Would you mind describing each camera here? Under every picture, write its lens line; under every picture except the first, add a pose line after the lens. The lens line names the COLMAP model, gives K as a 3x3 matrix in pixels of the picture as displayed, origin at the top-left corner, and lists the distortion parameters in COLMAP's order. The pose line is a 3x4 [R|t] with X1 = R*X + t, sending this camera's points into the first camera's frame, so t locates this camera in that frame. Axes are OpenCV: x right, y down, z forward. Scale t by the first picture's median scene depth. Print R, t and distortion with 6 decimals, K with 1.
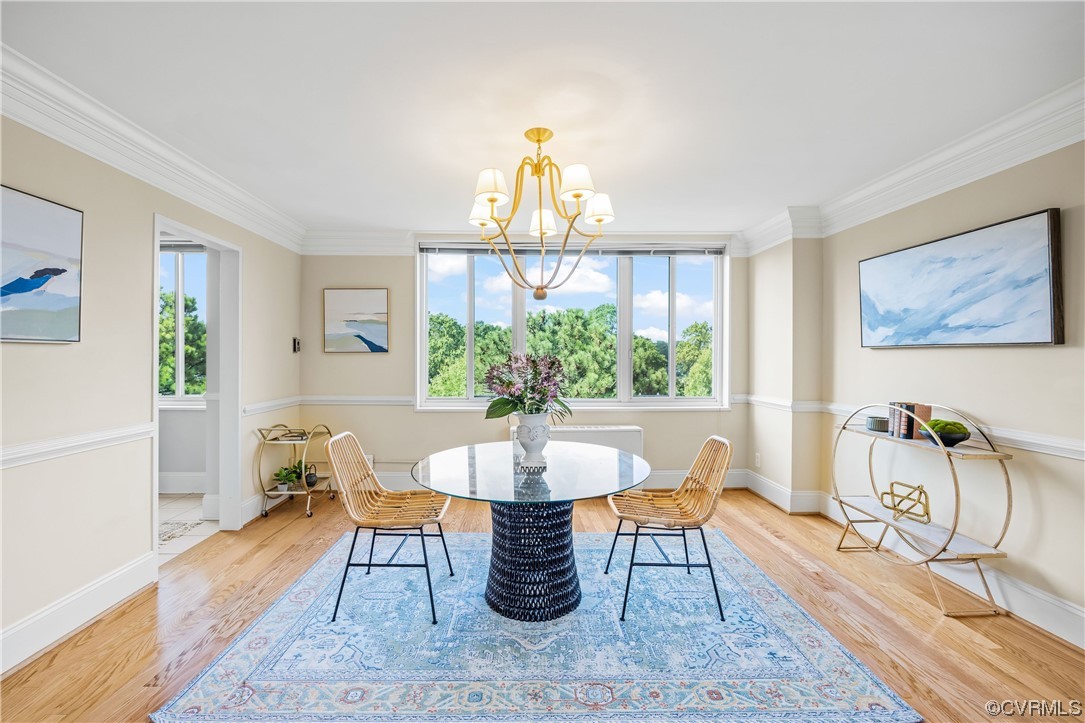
lens RADIAL K [[474.6, 0, 528.9], [0, 474.6, 357.4], [0, 0, 1]] dist [-0.004025, -0.000972]
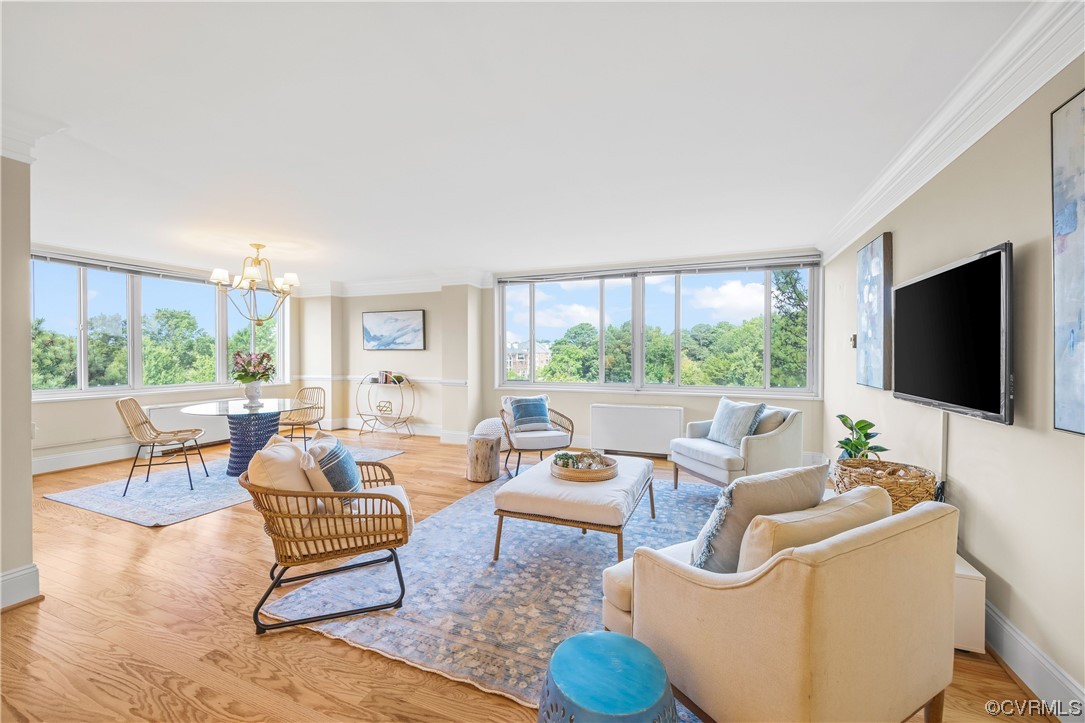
lens RADIAL K [[438.2, 0, 539.1], [0, 438.2, 358.4], [0, 0, 1]] dist [-0.001709, 0.000635]
pose [[0.406703, -0.009426, 0.913512, -0.821427], [0.003071, 0.999955, 0.008951, 0.004702], [-0.913555, -0.000835, 0.406714, -0.597295]]
